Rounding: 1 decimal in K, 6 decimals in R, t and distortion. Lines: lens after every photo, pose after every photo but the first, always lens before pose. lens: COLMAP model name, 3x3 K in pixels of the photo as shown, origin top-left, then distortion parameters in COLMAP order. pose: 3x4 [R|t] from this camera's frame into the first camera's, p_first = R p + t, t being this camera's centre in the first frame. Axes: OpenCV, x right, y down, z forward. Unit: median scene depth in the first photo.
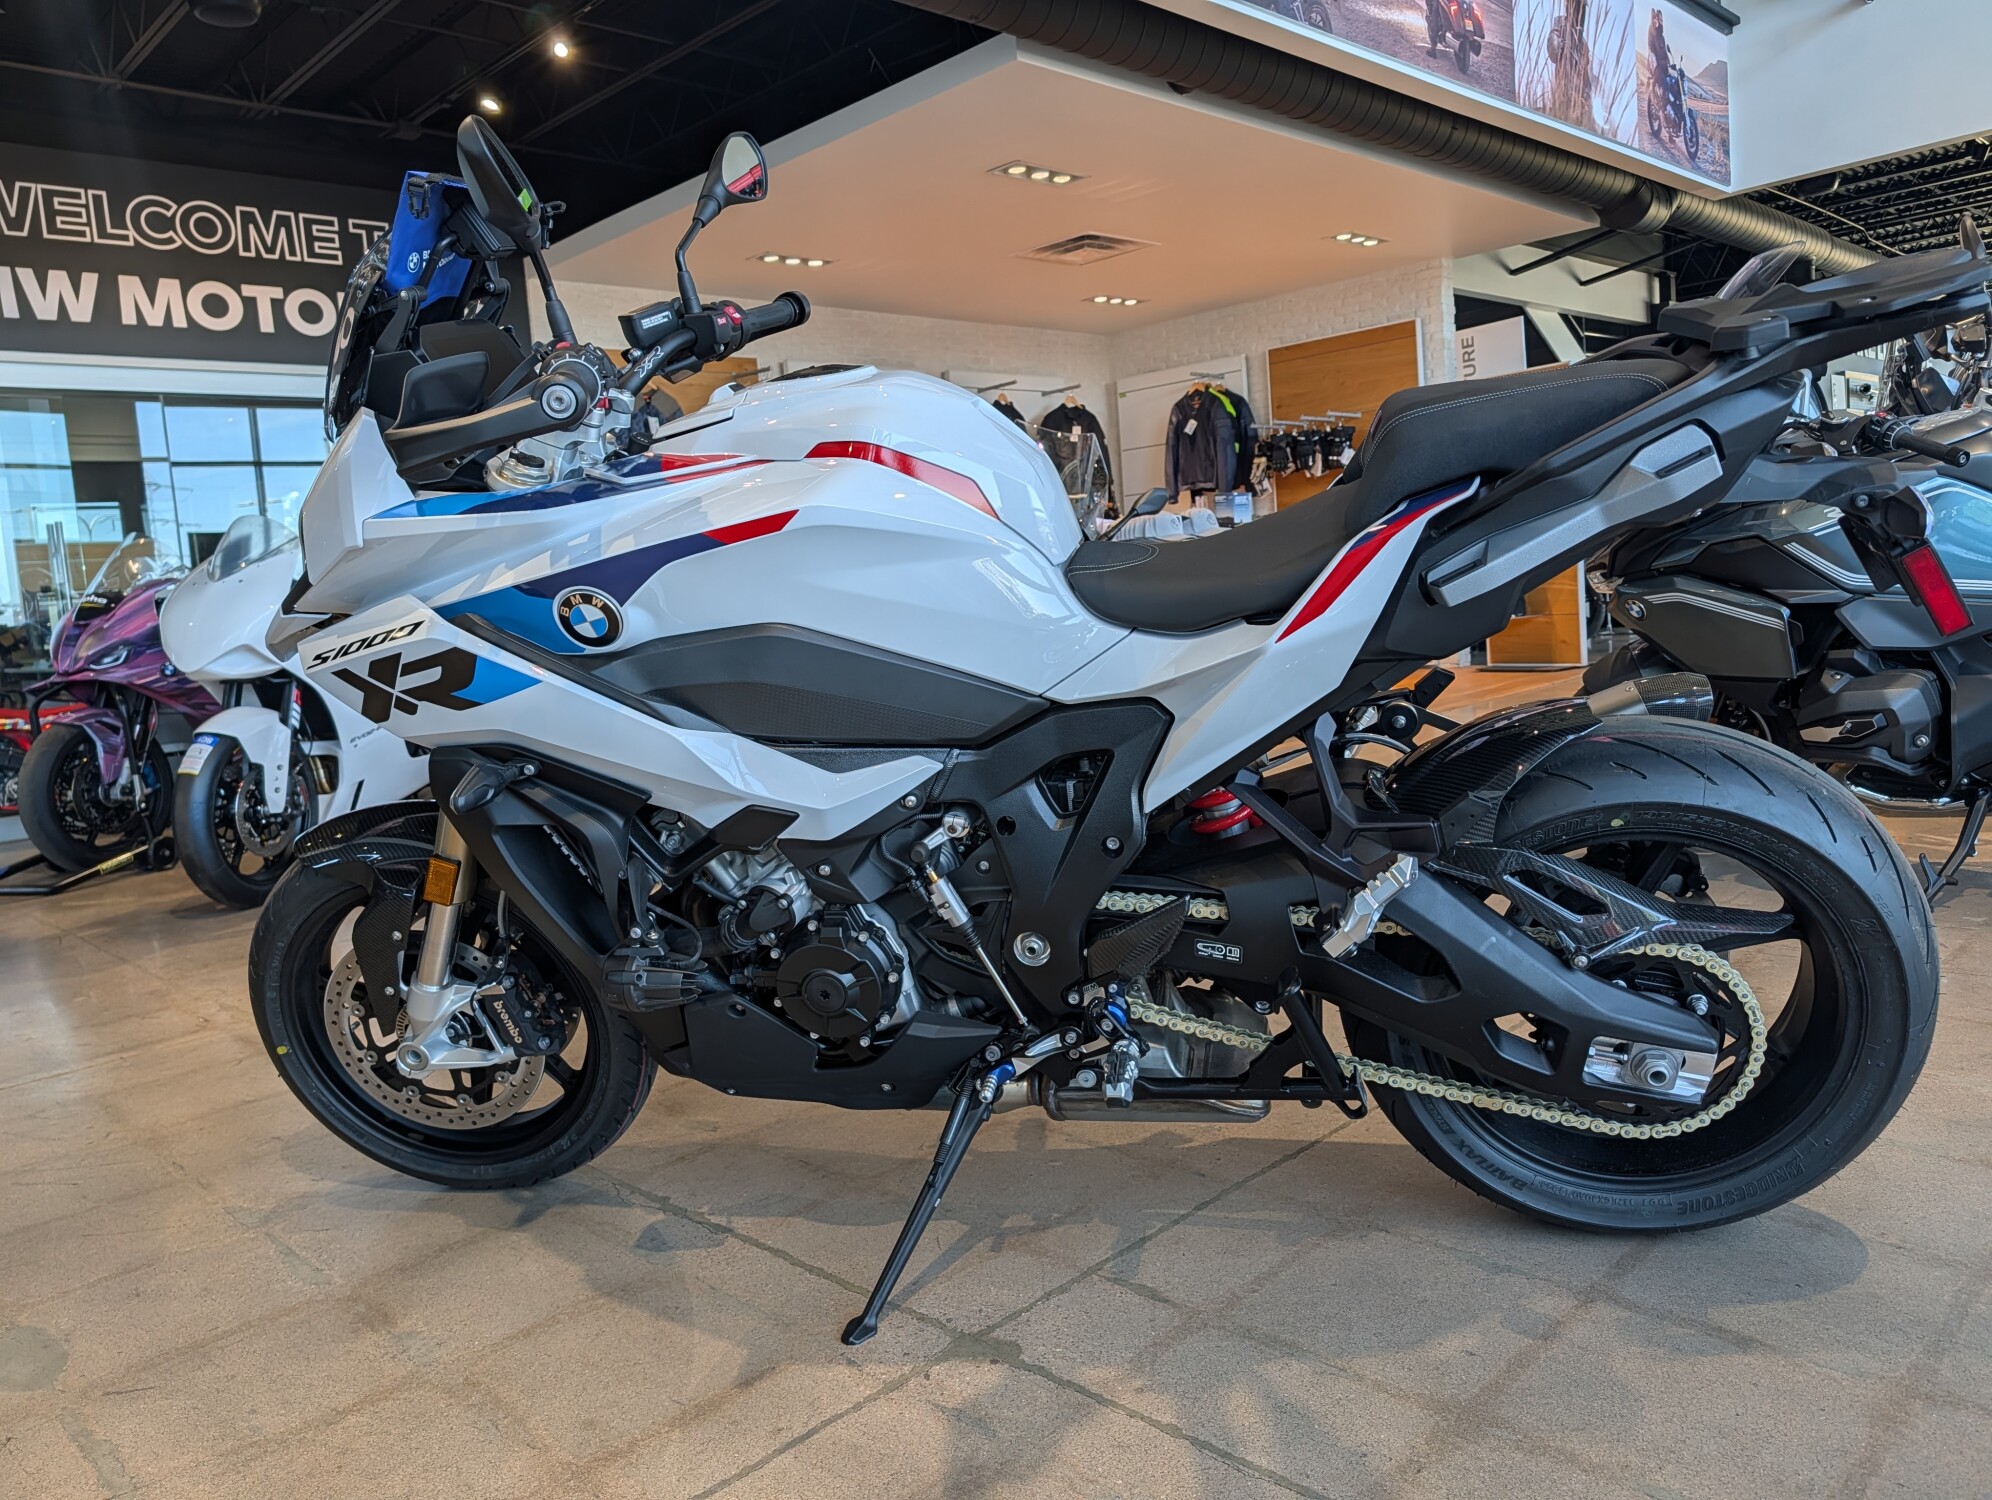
lens RADIAL K [[1468.0, 0, 996.0], [0, 1468.0, 750.0], [0, 0, 1]] dist [0.006932, 0.001059]
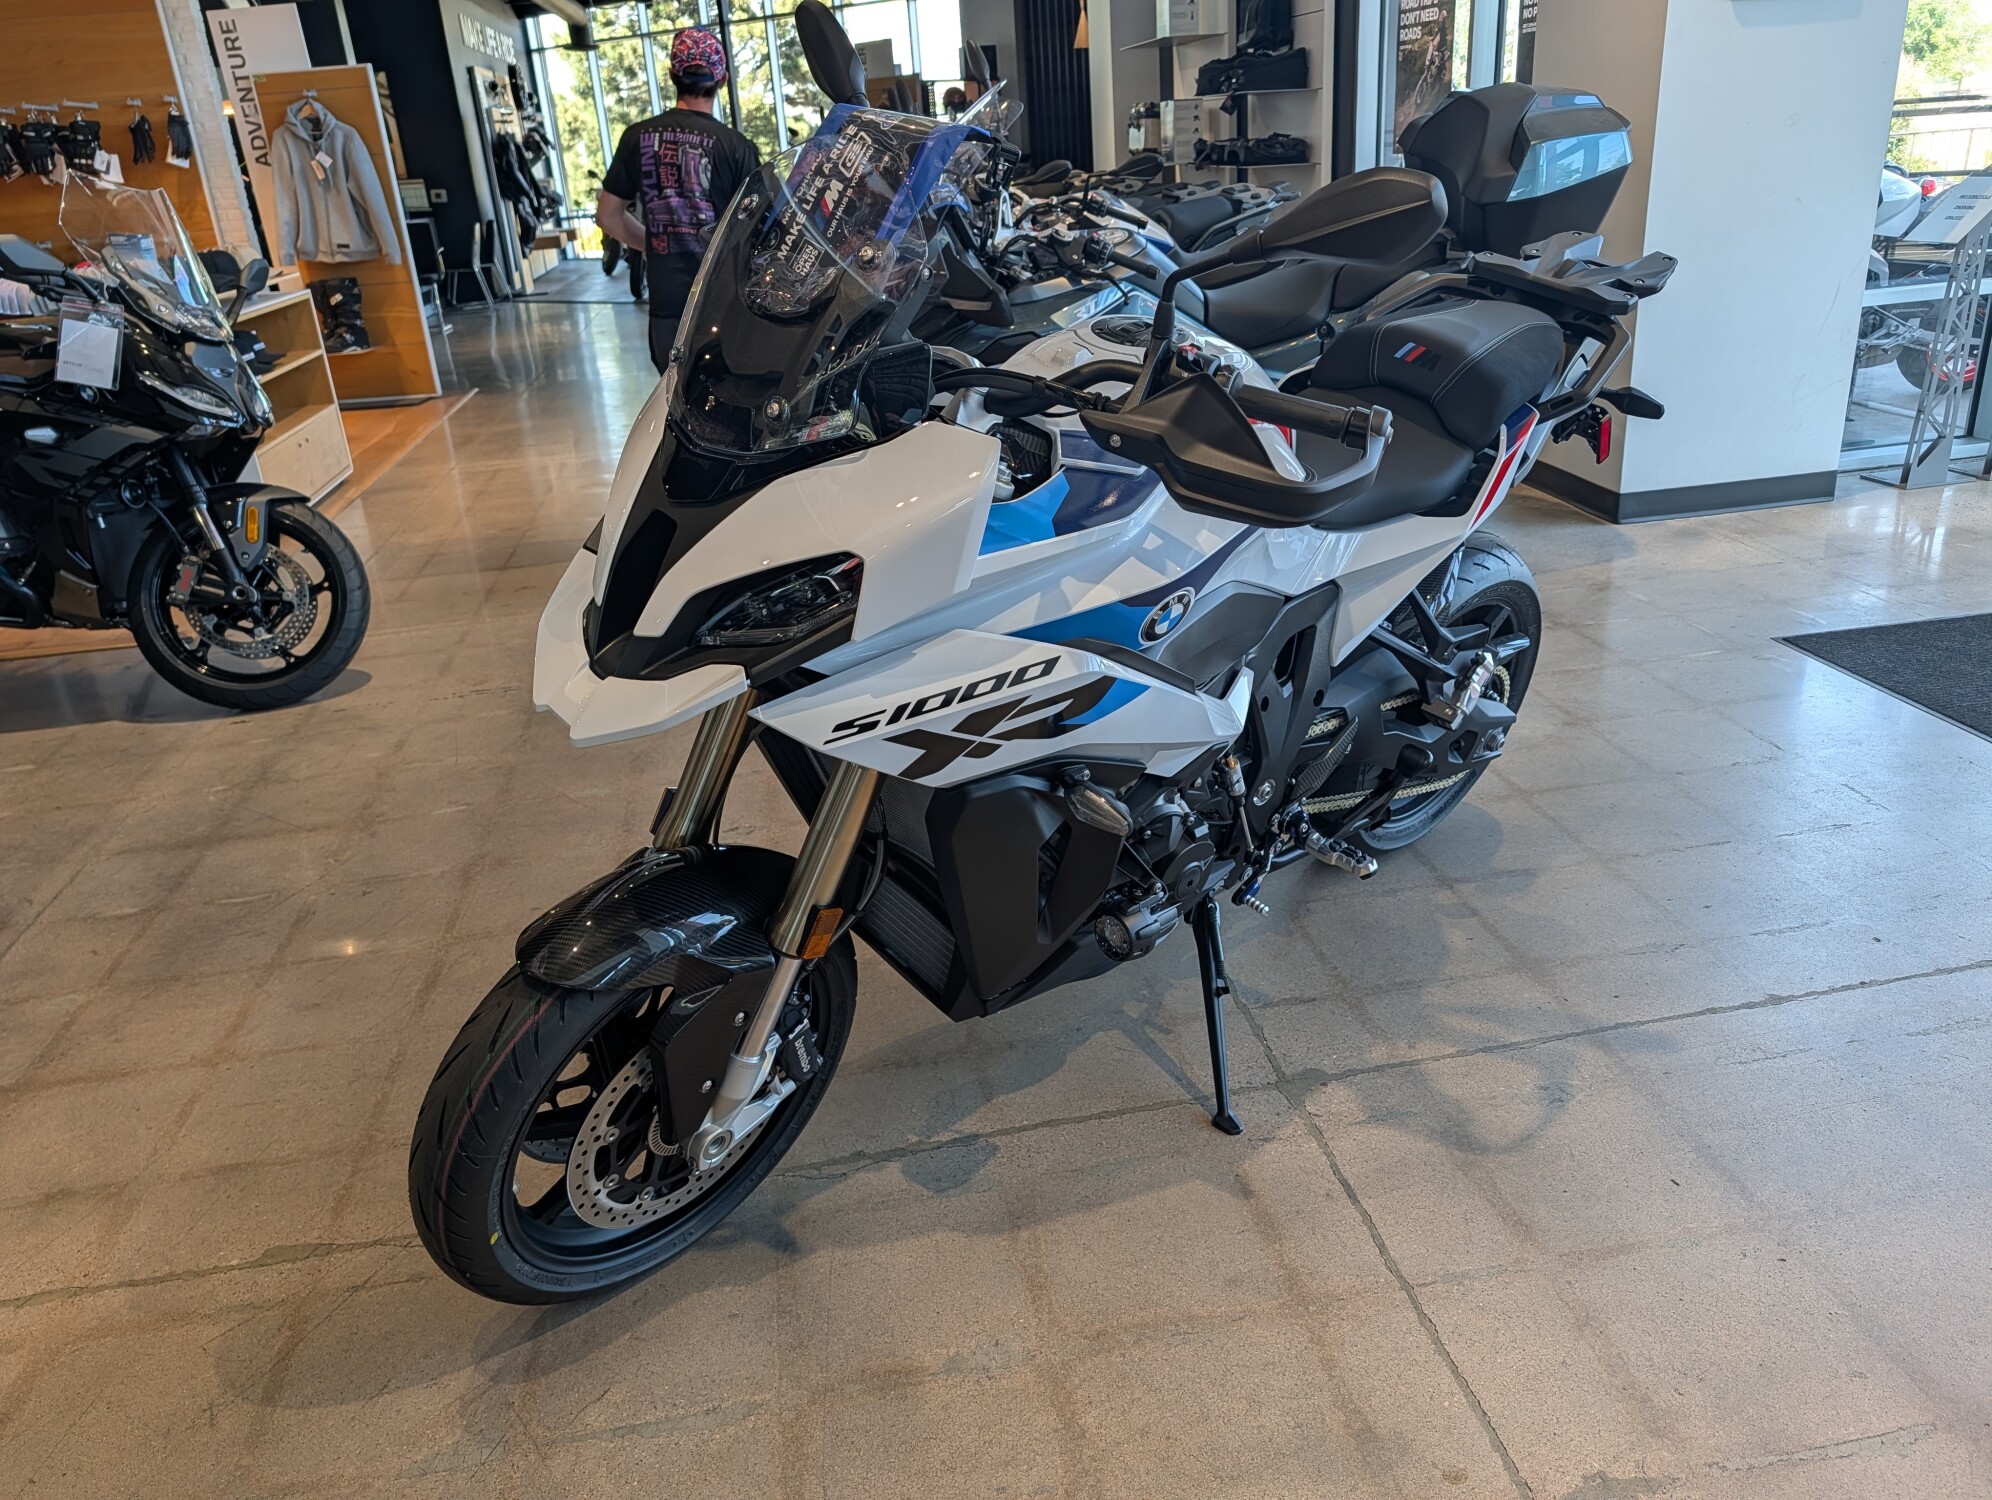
lens RADIAL K [[1468.0, 0, 996.0], [0, 1468.0, 750.0], [0, 0, 1]] dist [0.006932, 0.001059]
pose [[0.561131, -0.287723, 0.776110, -1.023317], [0.110287, 0.955269, 0.274404, -0.258777], [-0.820347, -0.068382, 0.567763, 0.444712]]
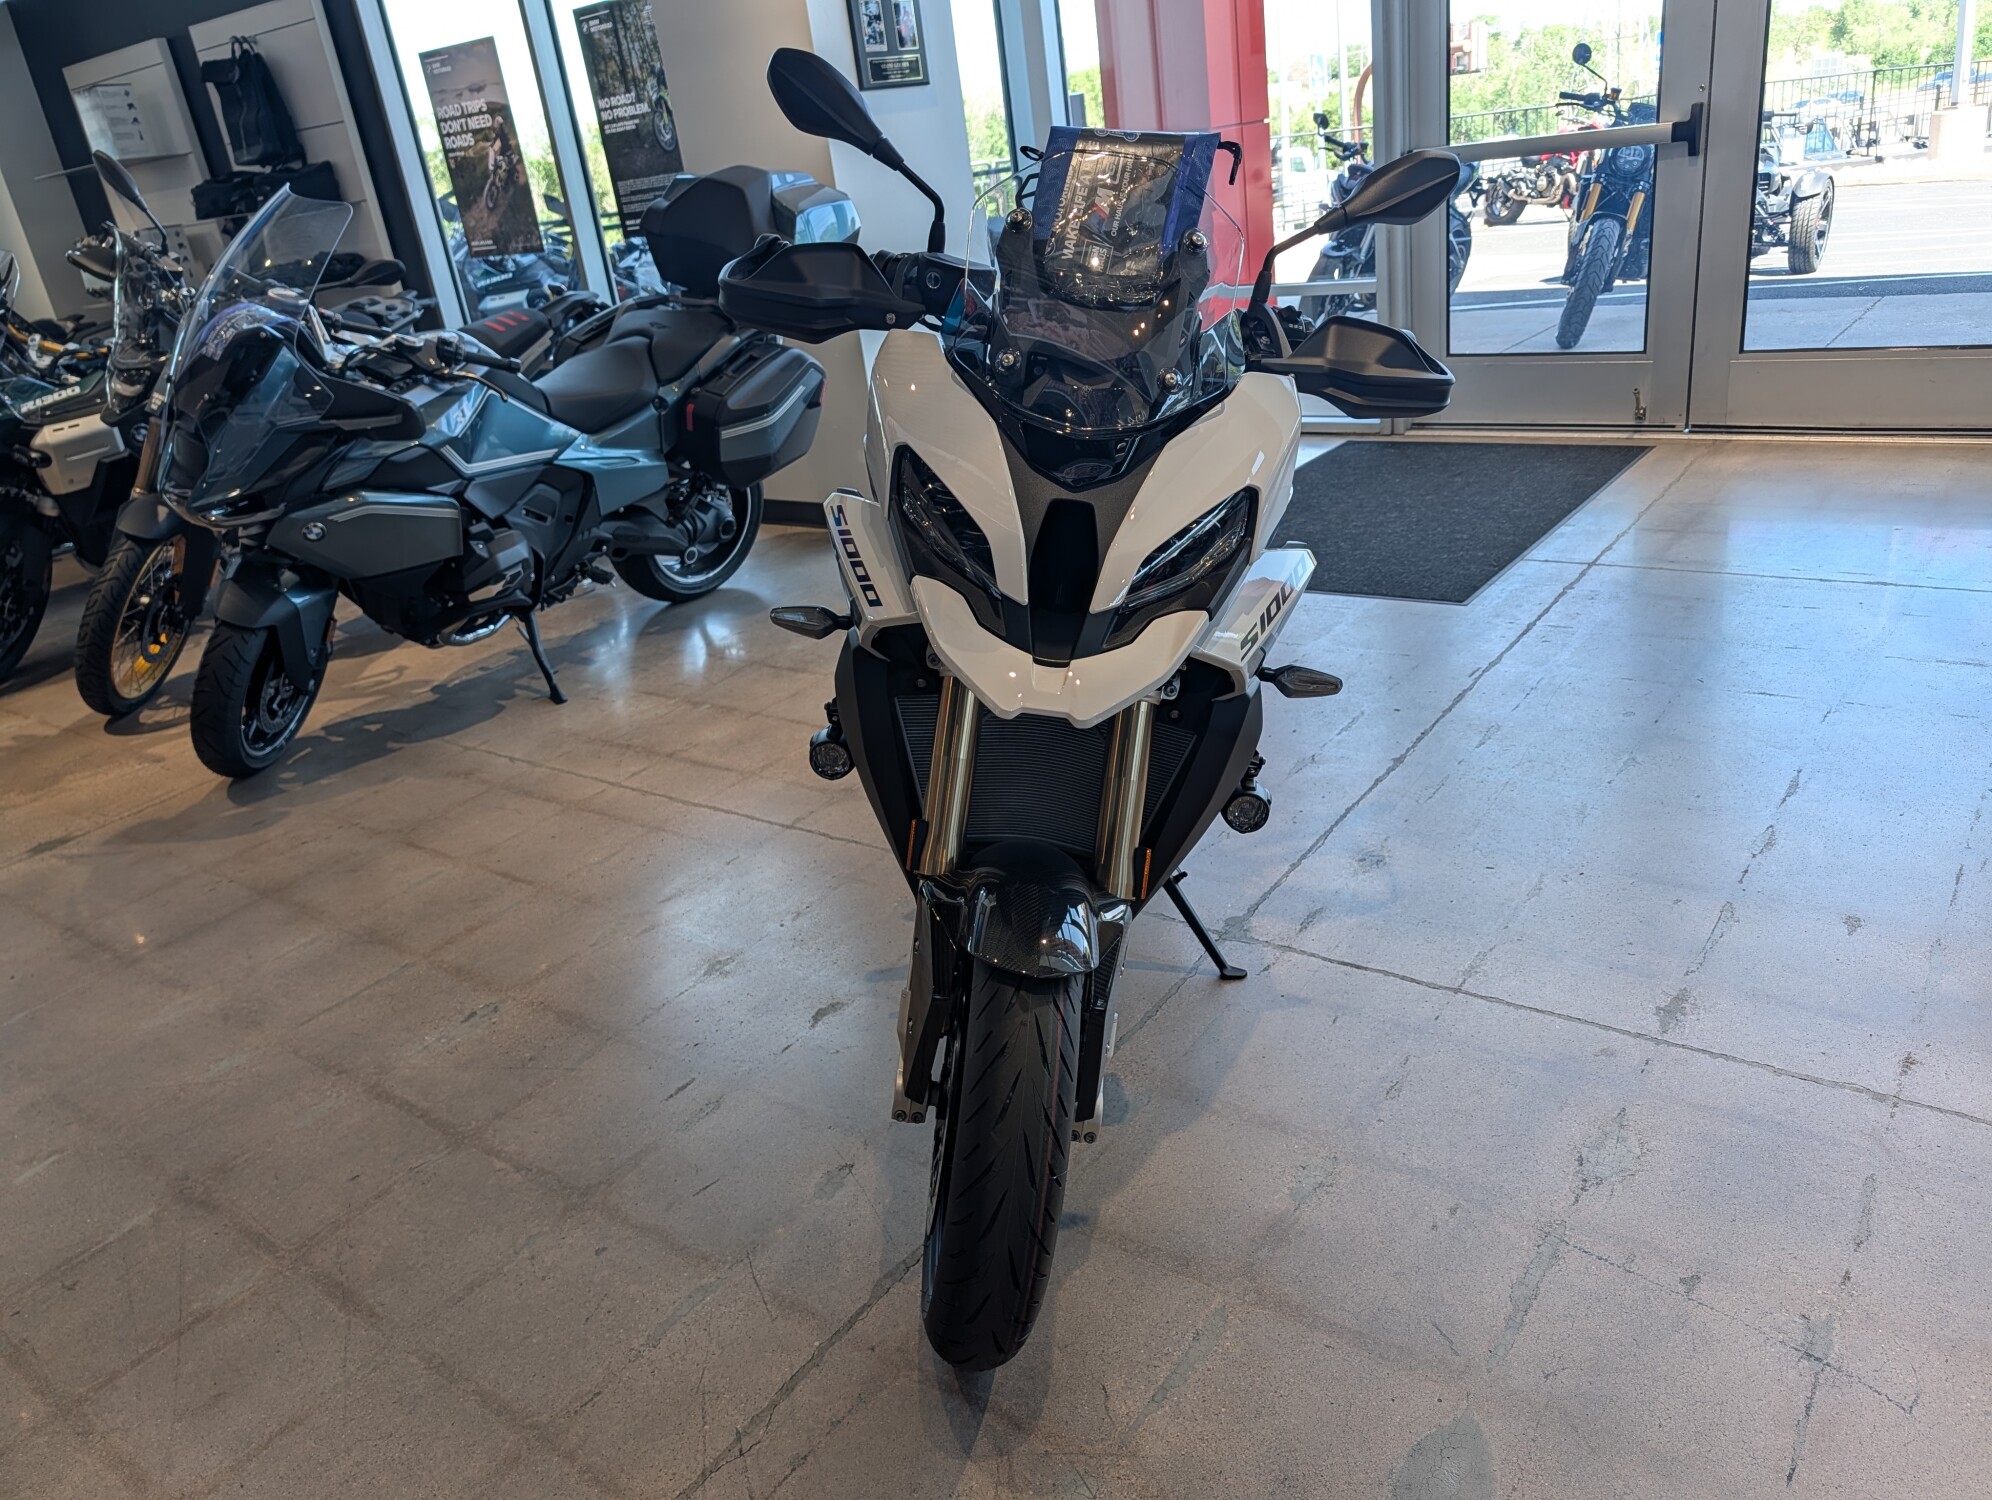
lens RADIAL K [[1425.0, 0, 1005.7], [0, 1425.0, 790.8], [0, 0, 1]] dist [0.031621, -0.000974]
pose [[-0.167949, -0.327575, 0.929778, -1.284610], [0.243474, 0.900172, 0.361124, -0.337892], [-0.955256, 0.287027, -0.071427, 1.200785]]
